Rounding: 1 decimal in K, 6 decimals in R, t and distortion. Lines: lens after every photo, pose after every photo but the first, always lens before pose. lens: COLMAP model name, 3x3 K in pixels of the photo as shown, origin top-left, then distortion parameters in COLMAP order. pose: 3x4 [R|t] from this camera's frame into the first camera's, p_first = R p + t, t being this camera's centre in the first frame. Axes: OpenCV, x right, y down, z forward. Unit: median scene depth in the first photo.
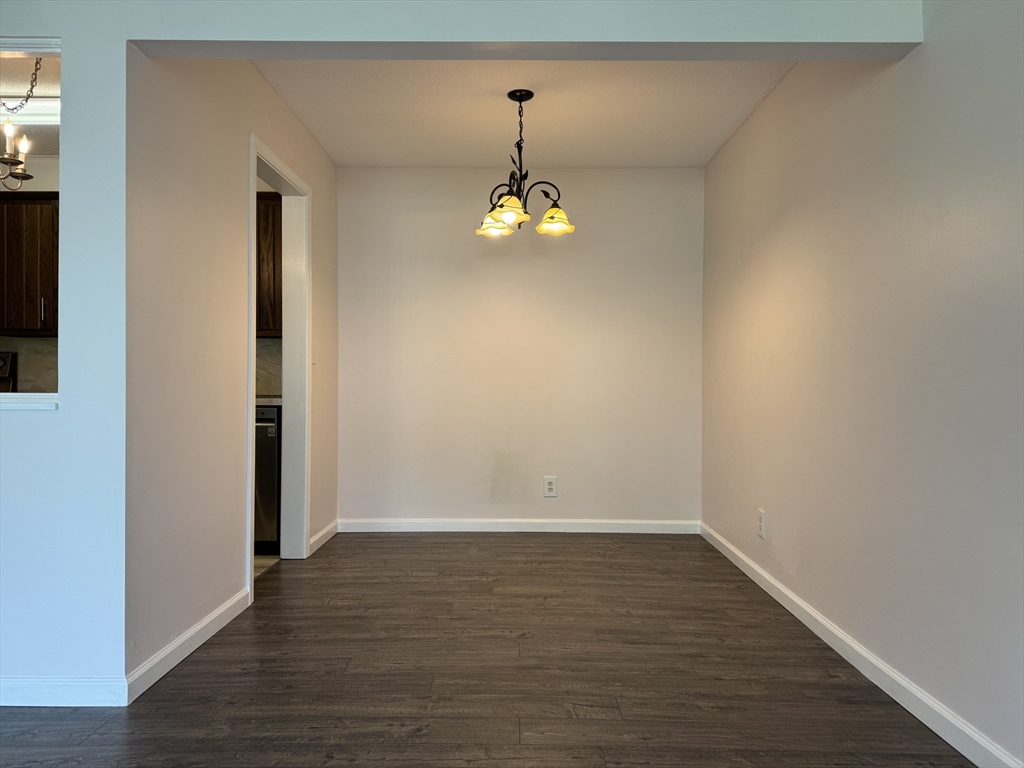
lens RADIAL K [[715.8, 0, 513.8], [0, 715.8, 393.0], [0, 0, 1]] dist [0.023394, -0.038723]
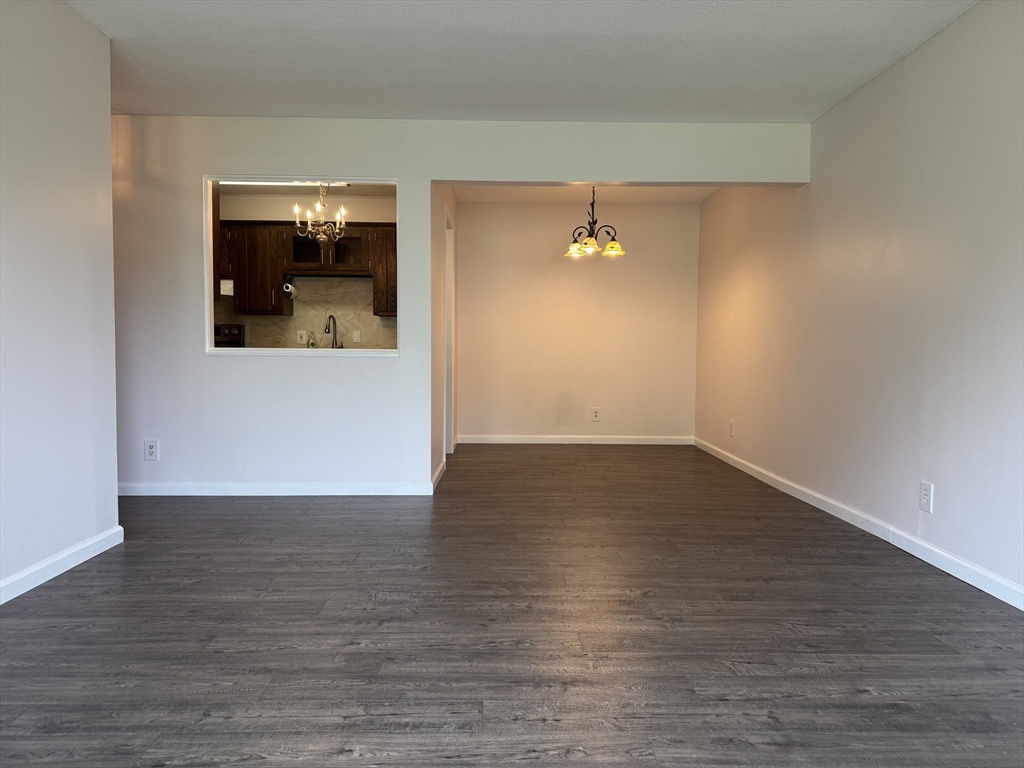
lens RADIAL K [[715.8, 0, 512.1], [0, 715.8, 395.0], [0, 0, 1]] dist [0.023394, -0.038723]
pose [[0.999803, -0.000684, 0.019858, -0.173876], [-0.000318, 0.998728, 0.050422, 0.014427], [-0.019867, -0.050418, 0.998531, -0.566036]]
